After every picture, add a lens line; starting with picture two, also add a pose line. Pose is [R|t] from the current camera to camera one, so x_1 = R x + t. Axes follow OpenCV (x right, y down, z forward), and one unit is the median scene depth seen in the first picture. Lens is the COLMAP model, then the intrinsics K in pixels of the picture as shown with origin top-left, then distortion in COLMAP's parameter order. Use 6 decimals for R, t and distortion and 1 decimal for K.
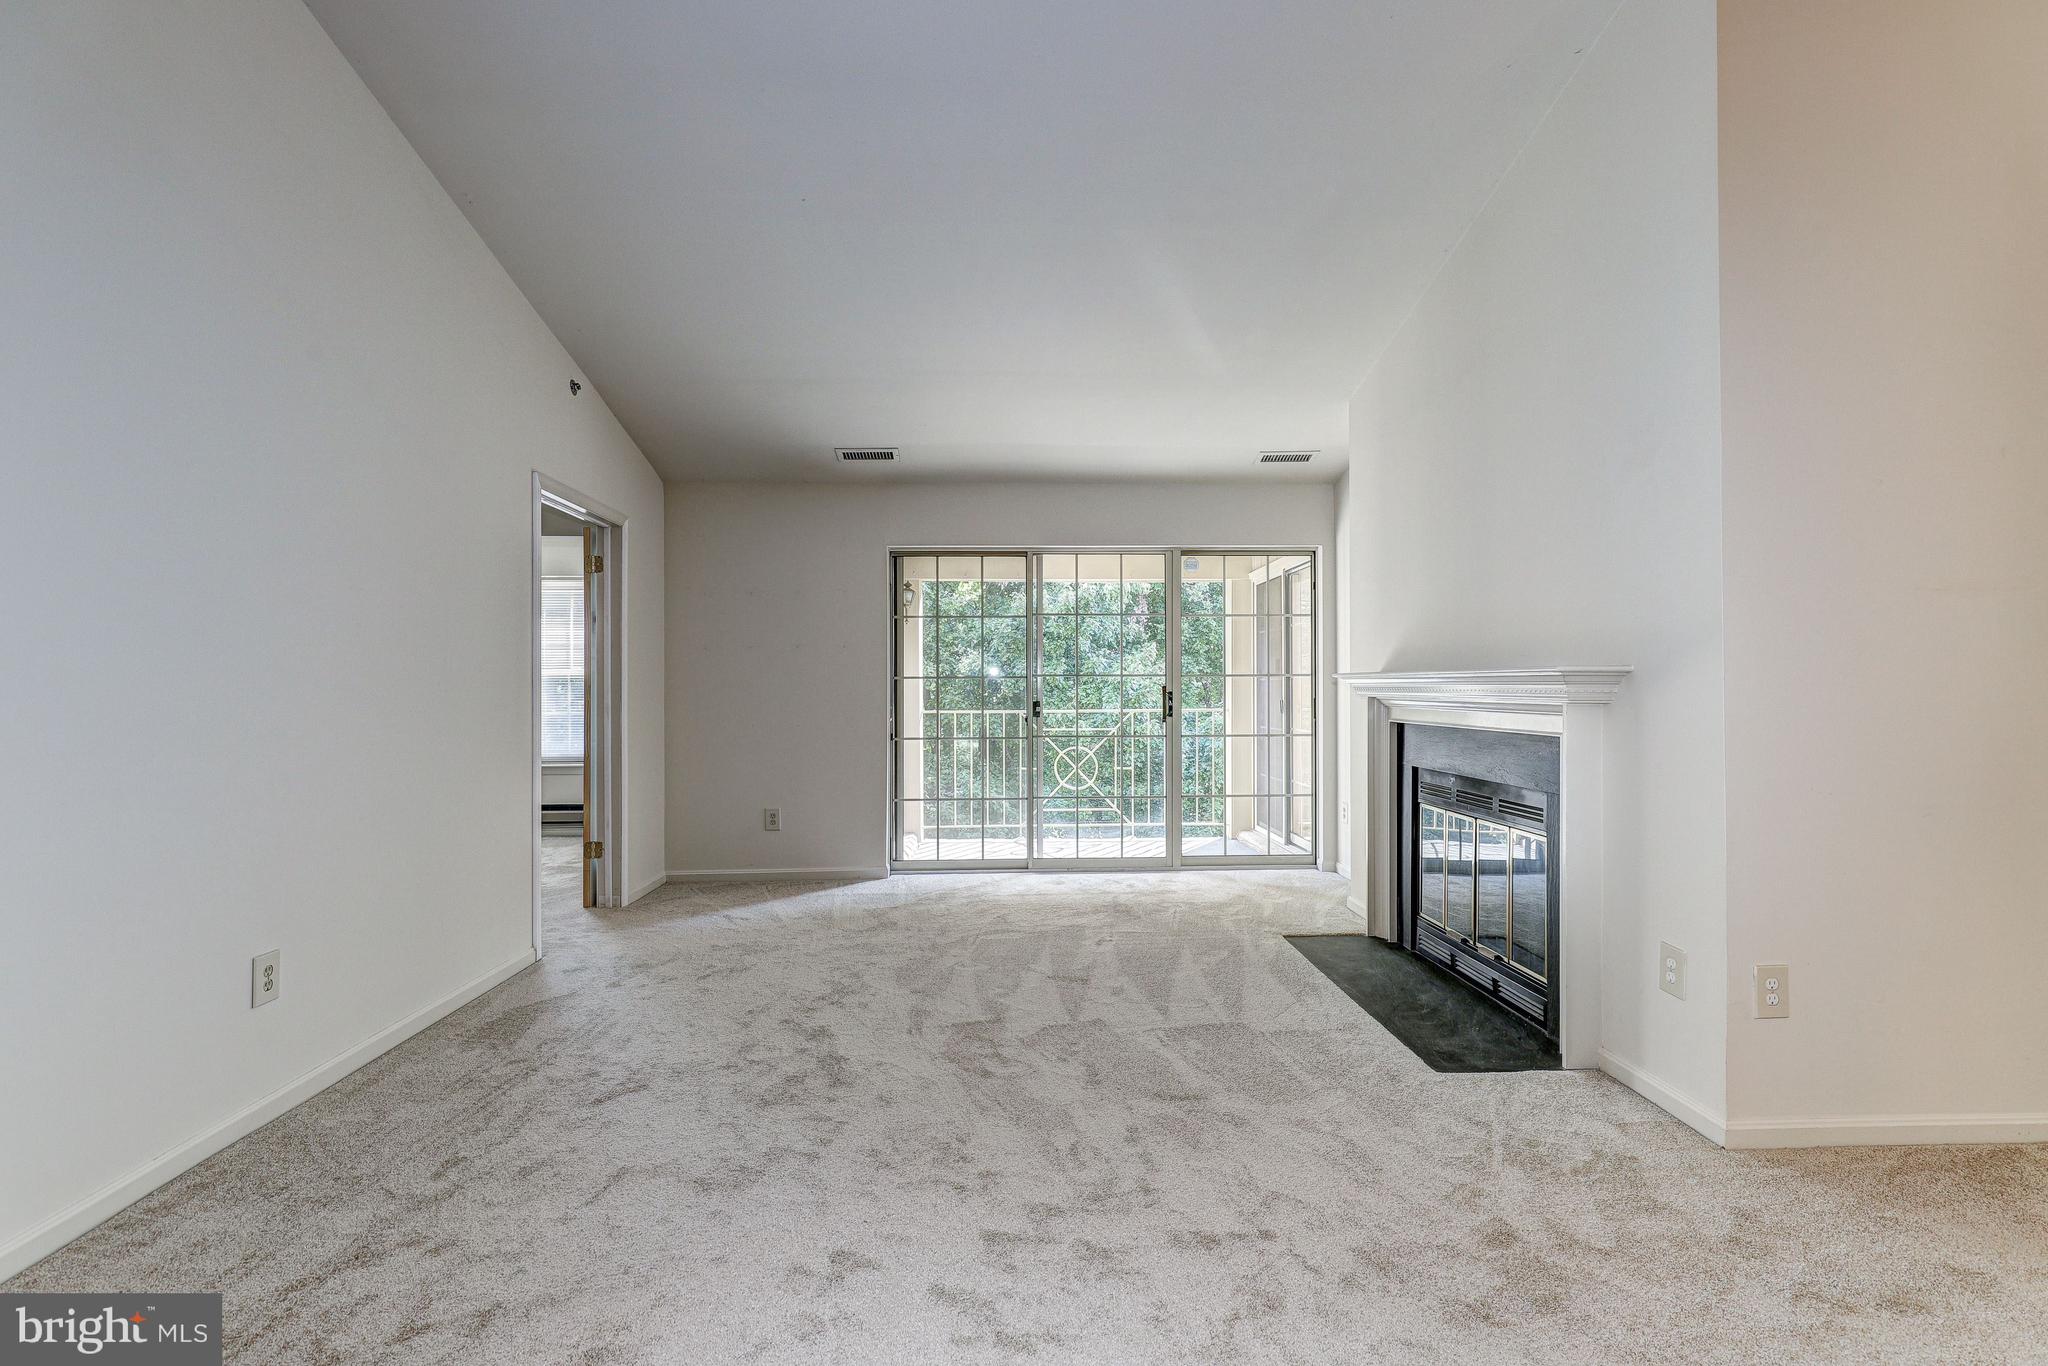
lens RADIAL K [[927.8, 0, 1024.0], [0, 927.8, 683.0], [0, 0, 1]] dist [-0.000028, 0.000142]
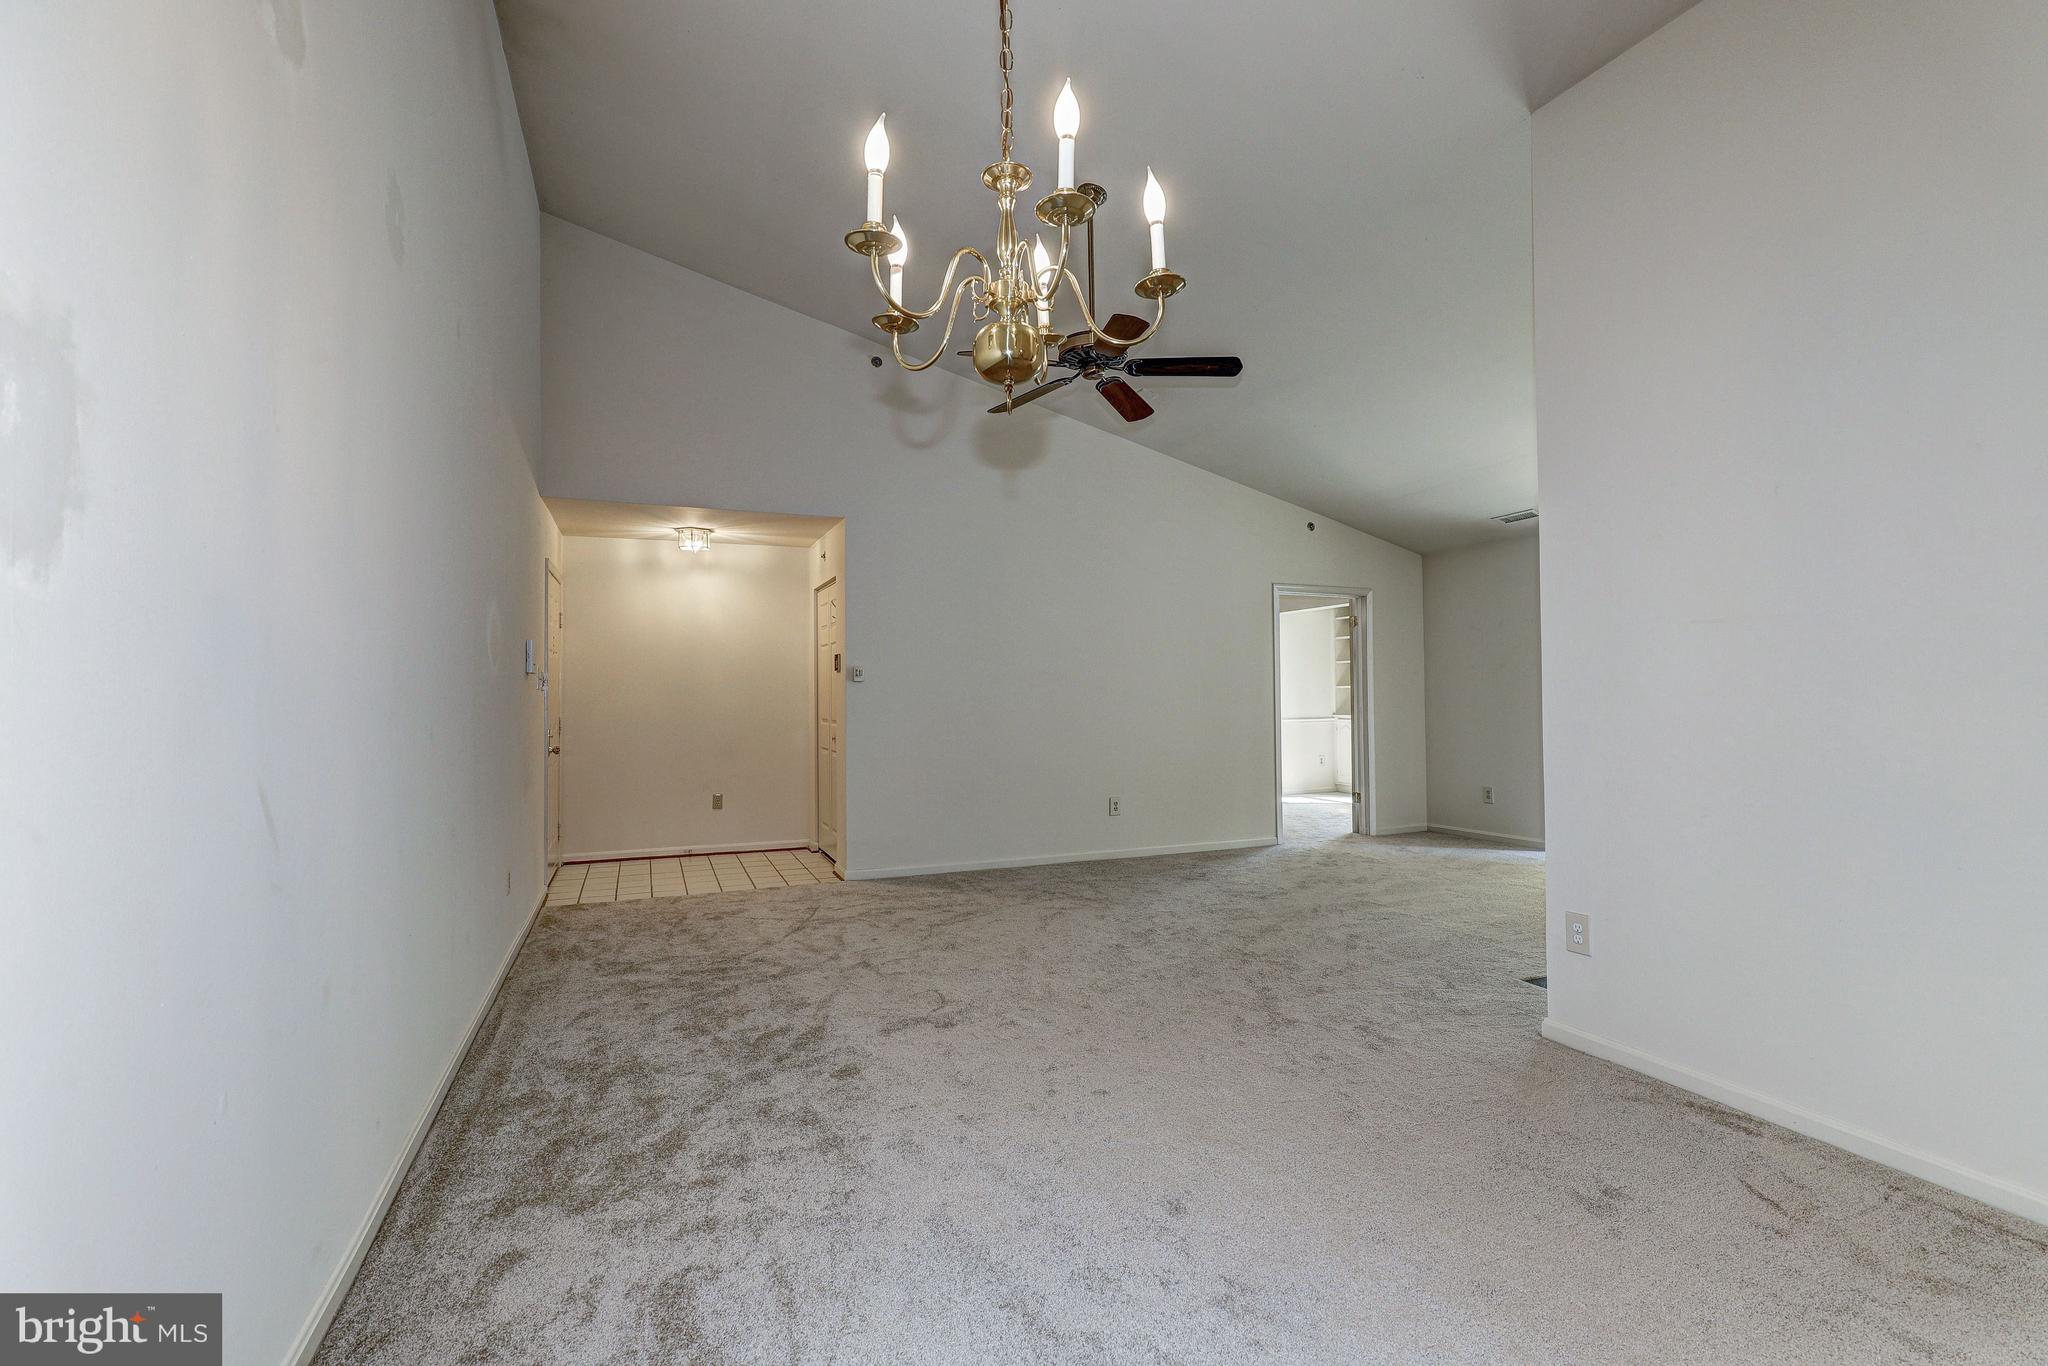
lens RADIAL K [[927.8, 0, 1024.0], [0, 927.8, 683.0], [0, 0, 1]] dist [-0.000028, 0.000142]
pose [[0.350748, -0.012417, -0.936388, 1.110950], [0.014162, 0.999868, -0.007954, -0.019822], [0.936363, -0.010471, 0.350877, -0.143481]]
